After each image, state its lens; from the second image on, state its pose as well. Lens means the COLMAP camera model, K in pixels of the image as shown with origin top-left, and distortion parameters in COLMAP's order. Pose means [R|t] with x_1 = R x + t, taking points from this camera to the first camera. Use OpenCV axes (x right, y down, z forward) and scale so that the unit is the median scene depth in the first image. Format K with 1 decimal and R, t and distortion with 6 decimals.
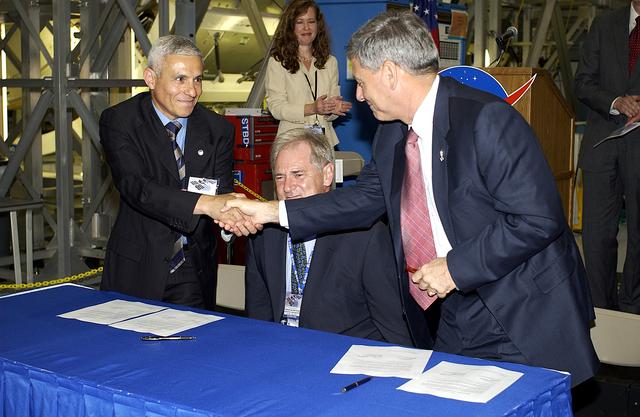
lens RADIAL K [[979.6, 0, 320.1], [0, 979.6, 211.9], [0, 0, 1]] dist [-0.097527, 0.000000]
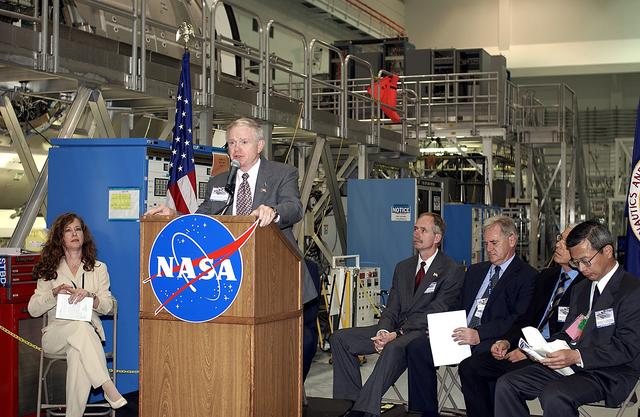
lens RADIAL K [[979.6, 0, 322.5], [0, 979.6, 205.1], [0, 0, 1]] dist [-0.097527, 0.000000]
pose [[0.978746, 0.005166, 0.205011, 0.040067], [0.023107, 0.990539, -0.135276, -0.006537], [-0.203770, 0.137138, 0.969366, -0.045515]]
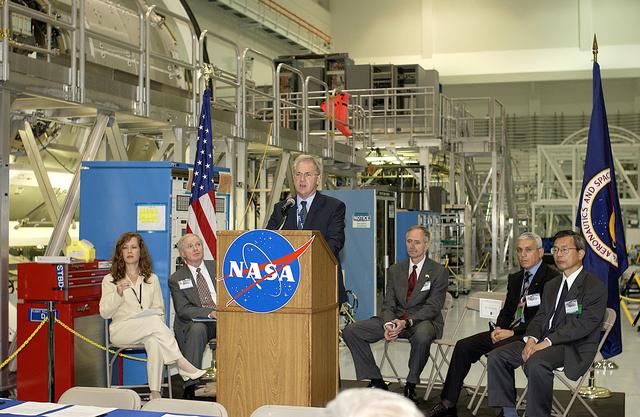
lens RADIAL K [[979.6, 0, 318.8], [0, 979.6, 212.9], [0, 0, 1]] dist [-0.097527, 0.000000]
pose [[0.959139, -0.003210, 0.282917, -0.105726], [0.041044, 0.990937, -0.127903, 0.005490], [-0.279942, 0.134288, 0.950578, -0.219163]]
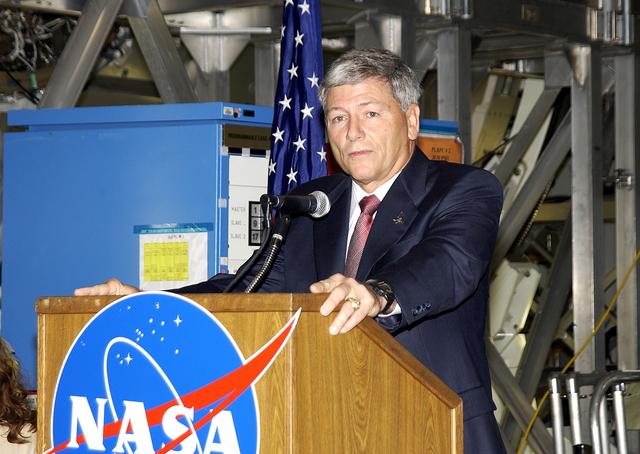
lens RADIAL K [[2418.8, 0, 360.9], [0, 2418.8, 221.7], [0, 0, 1]] dist [0.478697, 0.000000]
pose [[0.999233, -0.016428, -0.035546, 0.171448], [0.010687, 0.987693, -0.156040, -0.009084], [0.037672, 0.155540, 0.987111, -0.023738]]
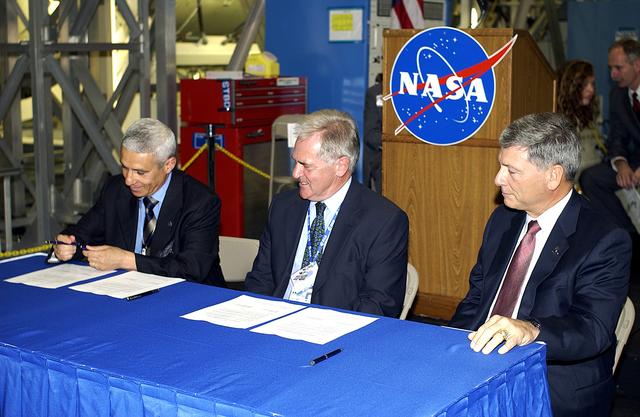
lens RADIAL K [[979.6, 0, 324.5], [0, 979.6, 211.6], [0, 0, 1]] dist [-0.097527, 0.000000]
pose [[0.999881, -0.008803, 0.012642, 0.008673], [0.008307, 0.999216, 0.038716, -0.002071], [-0.012973, -0.038606, 0.999170, 0.010396]]
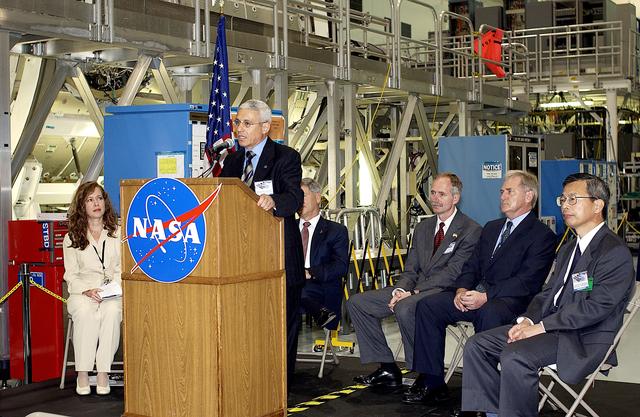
lens RADIAL K [[979.6, 0, 321.2], [0, 979.6, 206.2], [0, 0, 1]] dist [-0.097527, 0.000000]
pose [[0.998930, -0.020779, 0.041315, 0.172925], [0.024743, 0.994892, -0.097861, -0.003247], [-0.039071, 0.098779, 0.994342, -0.060394]]
